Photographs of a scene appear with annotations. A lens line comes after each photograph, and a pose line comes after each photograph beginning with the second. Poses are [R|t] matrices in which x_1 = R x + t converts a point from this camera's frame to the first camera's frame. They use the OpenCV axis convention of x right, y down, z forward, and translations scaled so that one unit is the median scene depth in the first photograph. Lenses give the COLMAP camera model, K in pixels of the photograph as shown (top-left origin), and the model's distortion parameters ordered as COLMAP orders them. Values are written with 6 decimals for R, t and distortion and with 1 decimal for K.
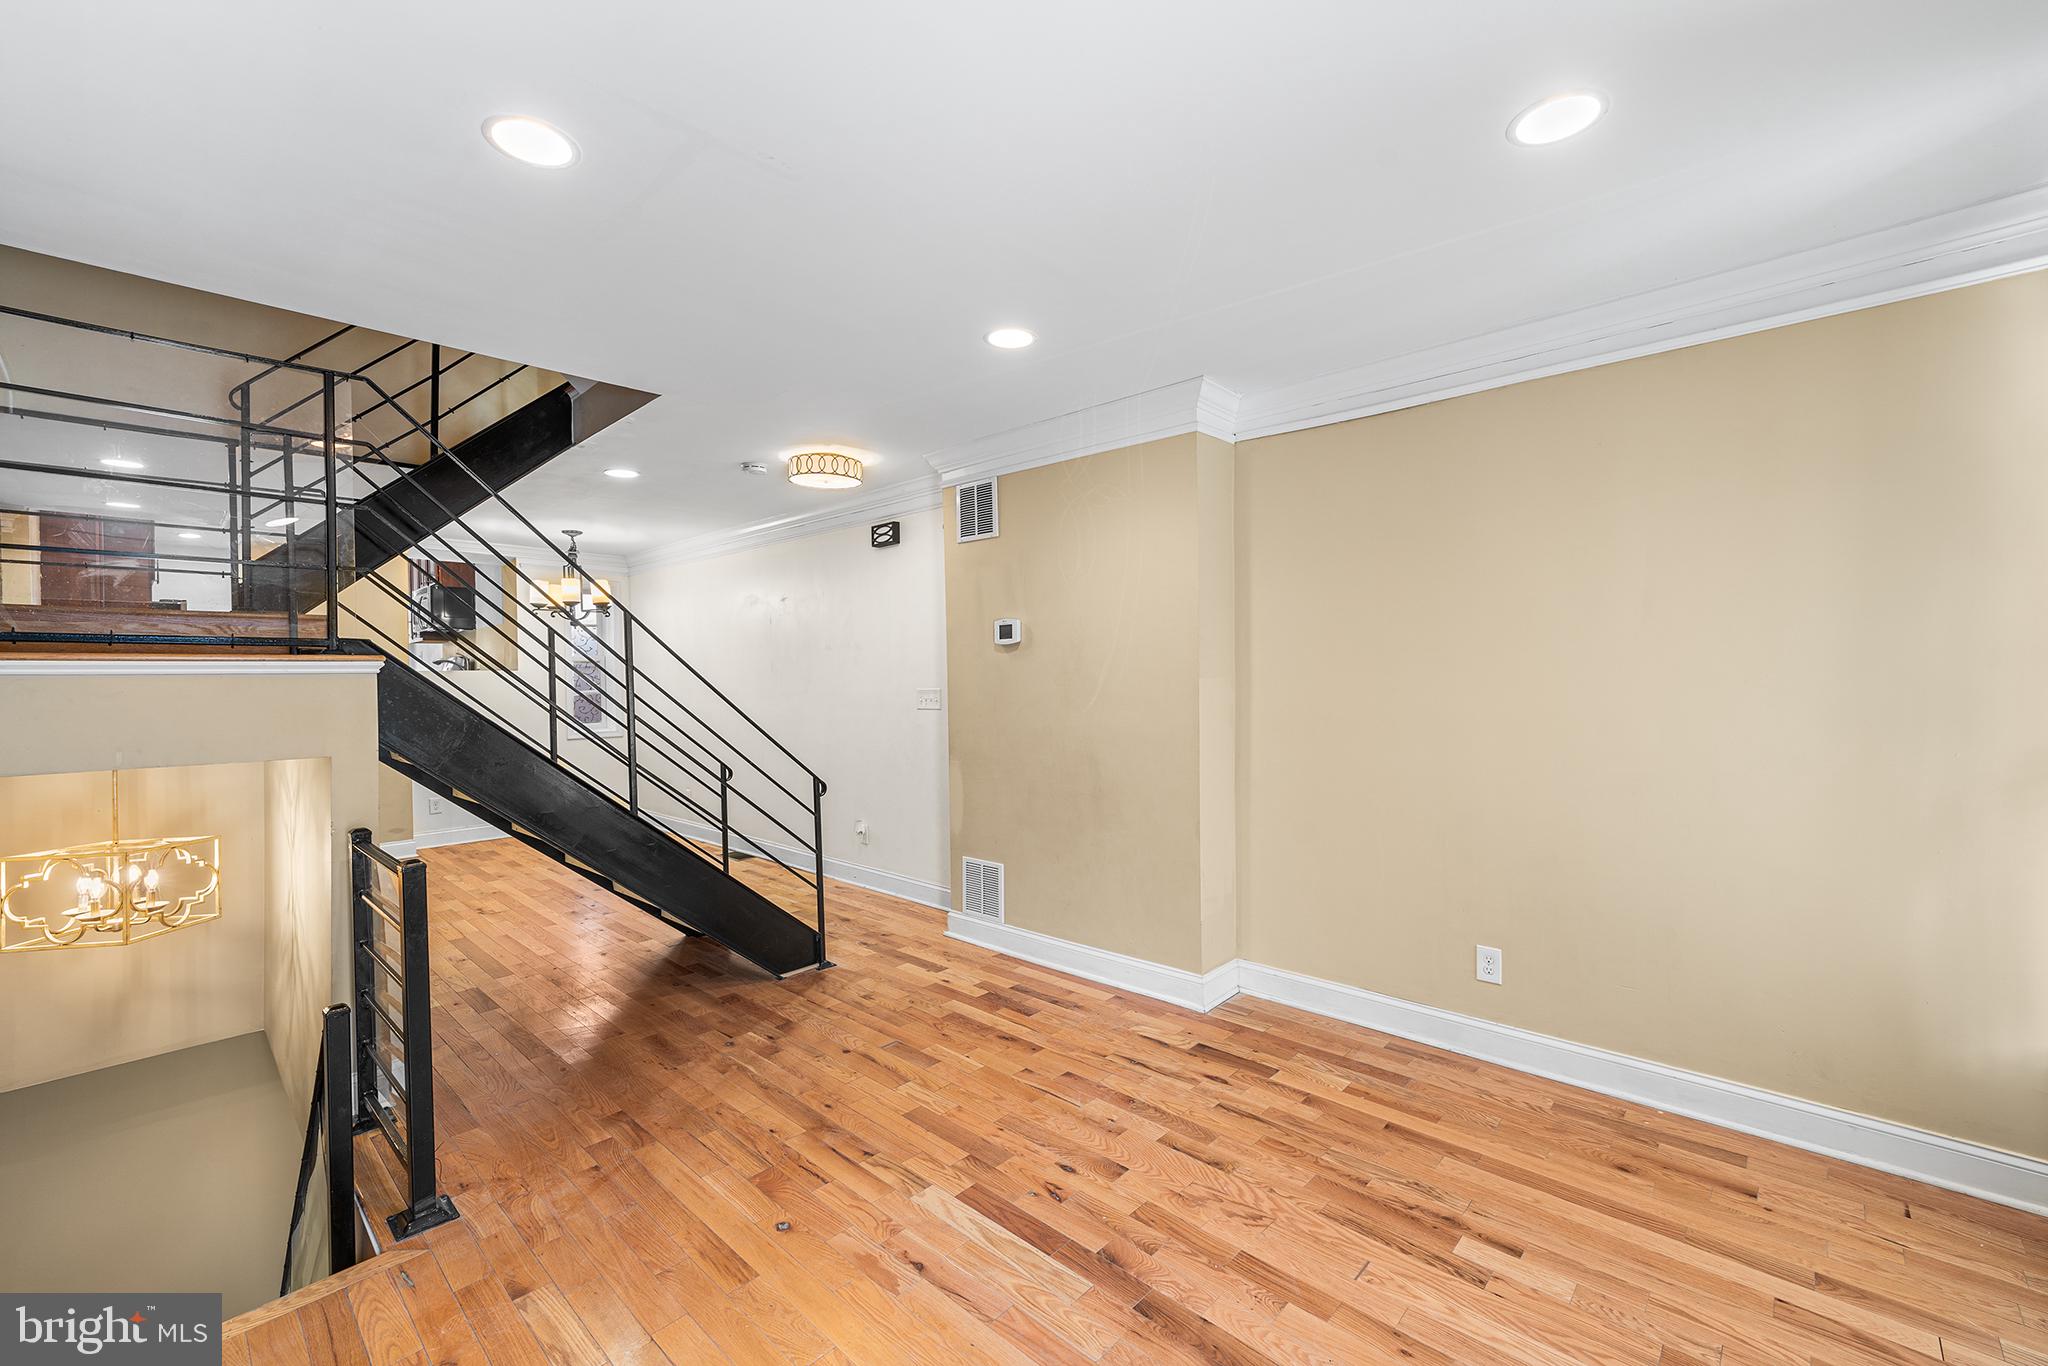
lens RADIAL K [[821.7, 0, 1016.3], [0, 821.7, 697.2], [0, 0, 1]] dist [0.007701, -0.000227]
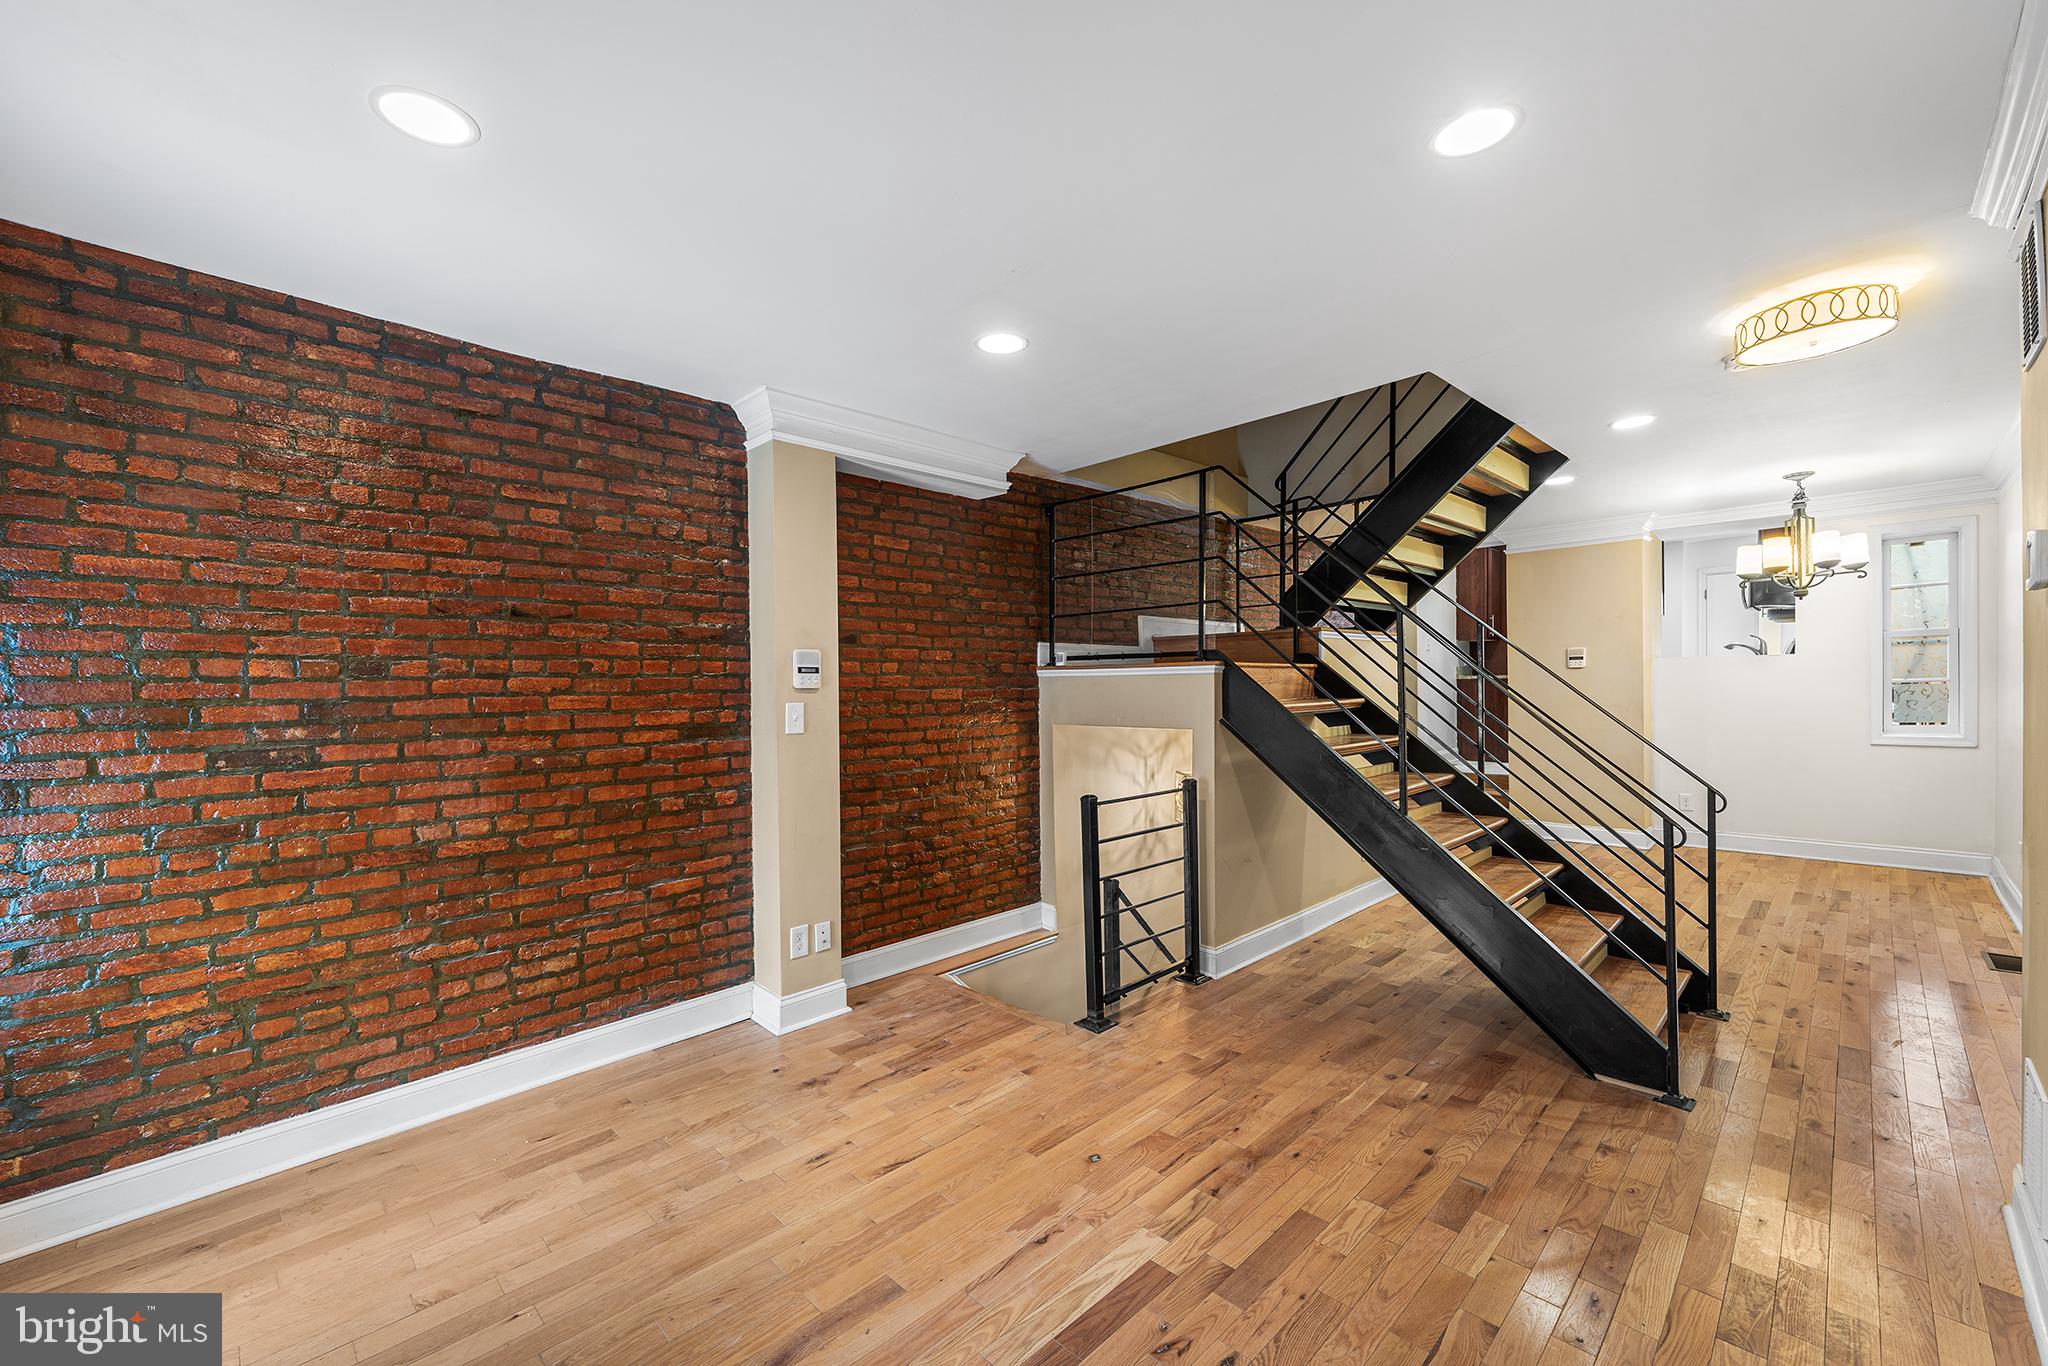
lens RADIAL K [[854.9, 0, 1045.0], [0, 854.9, 670.0], [0, 0, 1]] dist [0.015364, 0.000553]
pose [[-0.011868, 0.005171, -0.999916, 0.646157], [-0.014514, 0.999880, 0.005343, -0.030447], [0.999824, 0.014576, -0.011791, 0.664138]]
